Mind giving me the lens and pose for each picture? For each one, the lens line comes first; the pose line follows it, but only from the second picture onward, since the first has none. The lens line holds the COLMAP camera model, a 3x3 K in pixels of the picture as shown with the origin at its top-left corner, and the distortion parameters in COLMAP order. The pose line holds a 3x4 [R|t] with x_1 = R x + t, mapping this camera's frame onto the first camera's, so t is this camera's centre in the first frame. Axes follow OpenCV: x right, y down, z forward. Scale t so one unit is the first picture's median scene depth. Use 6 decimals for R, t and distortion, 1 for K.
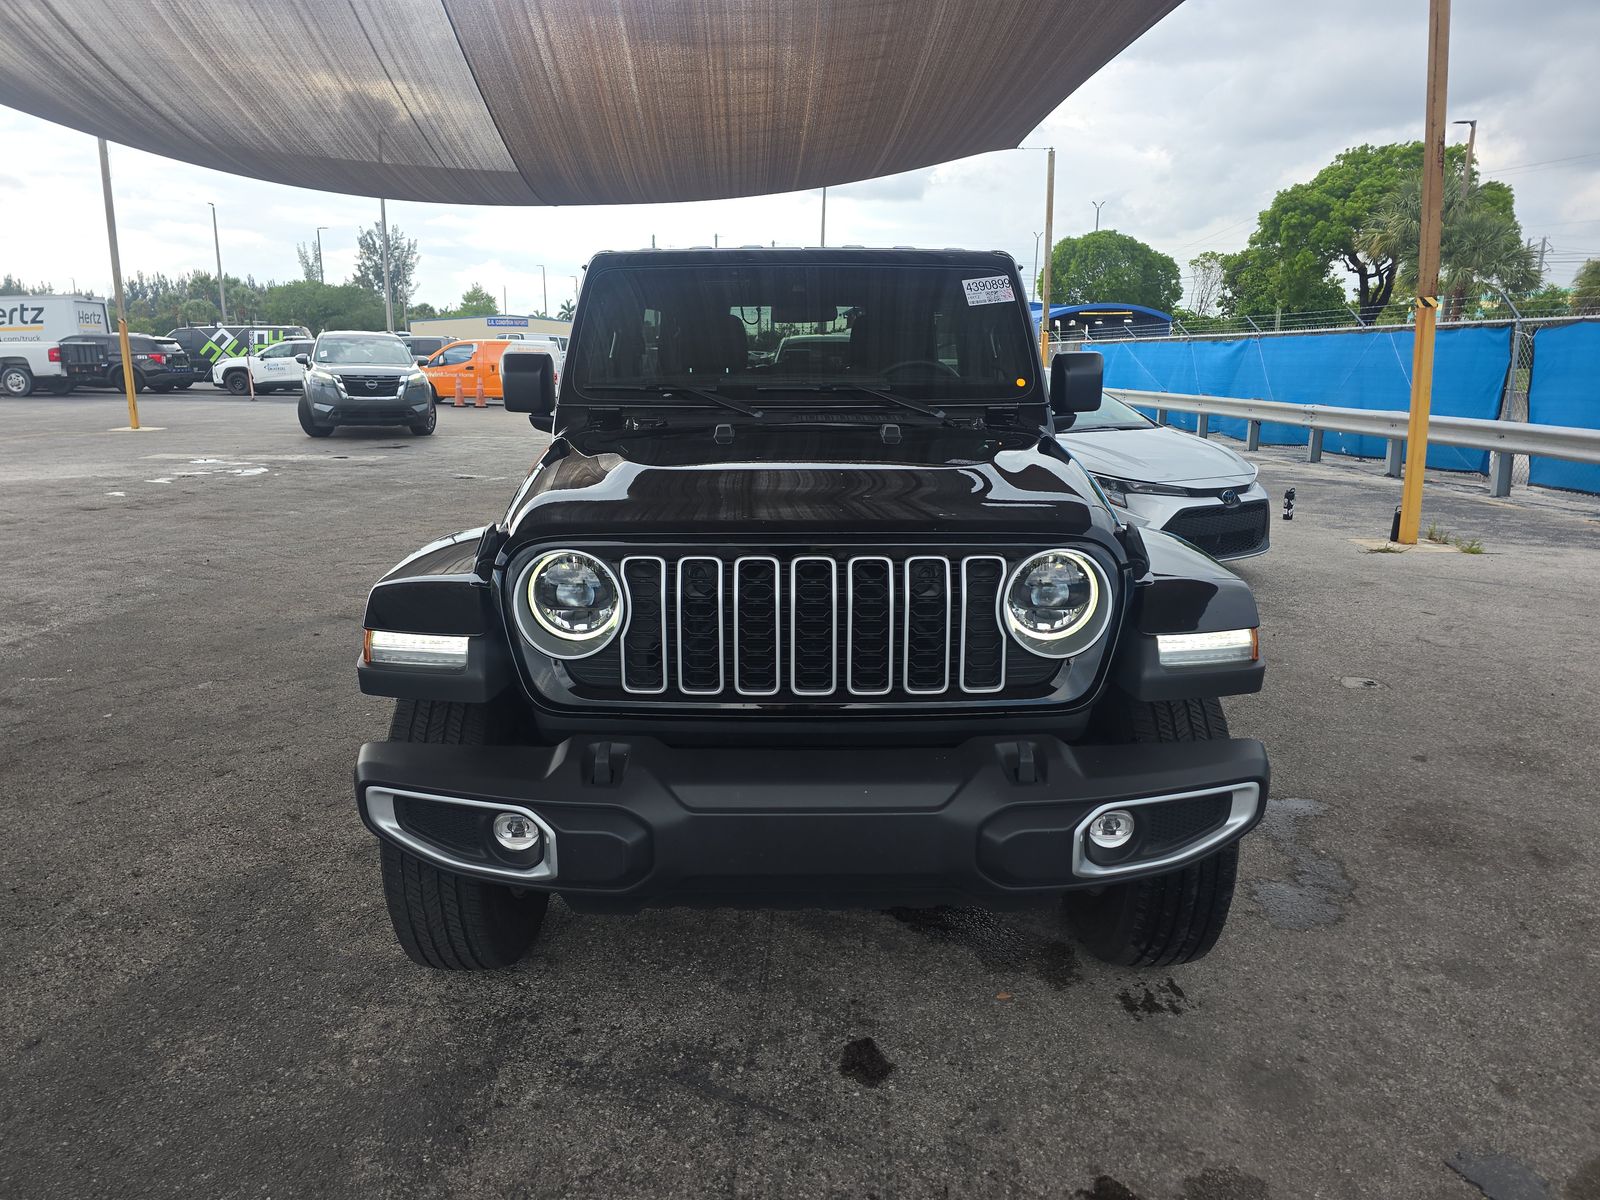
lens RADIAL K [[1053.3, 0, 800.0], [0, 1053.3, 600.0], [0, 0, 1]] dist [0.048233, -0.039492]
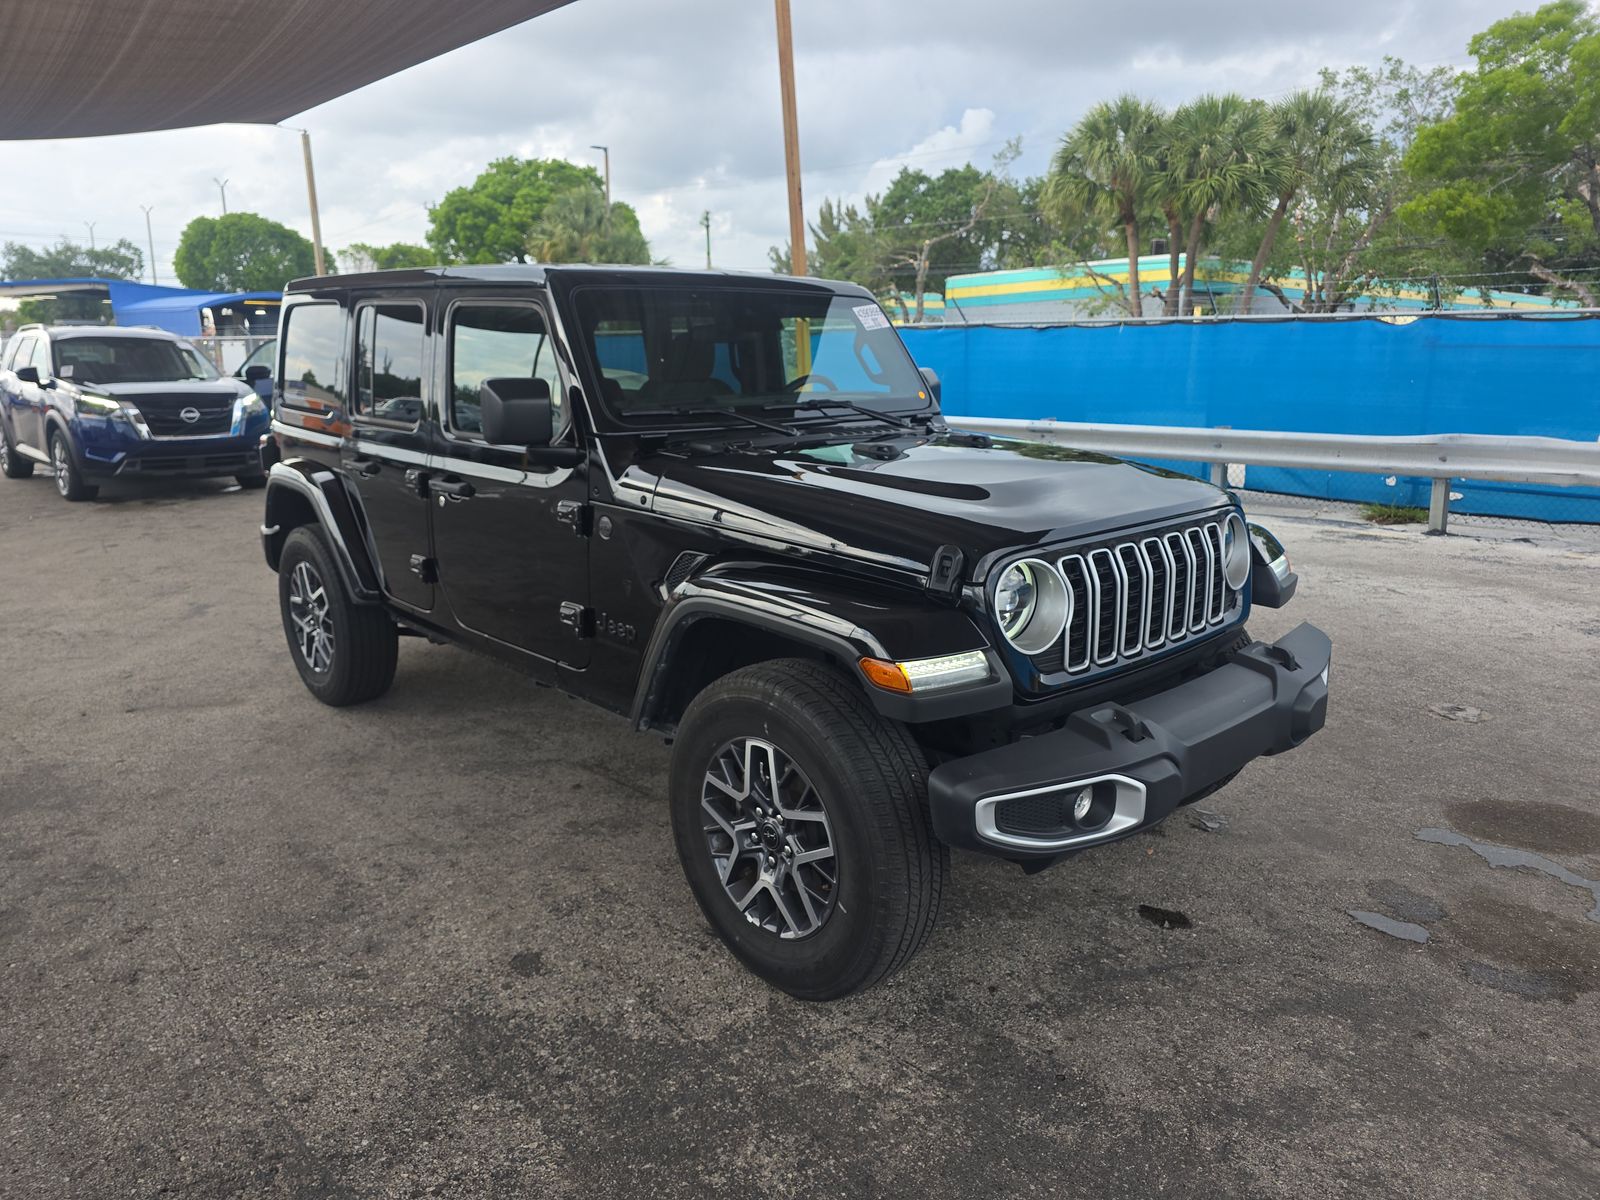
lens RADIAL K [[1053.3, 0, 800.0], [0, 1053.3, 600.0], [0, 0, 1]] dist [0.048233, -0.039492]
pose [[0.750268, -0.157440, 0.642114, -0.243017], [0.153594, 0.986166, 0.062333, -0.024130], [-0.643045, 0.051859, 0.764070, 0.060104]]
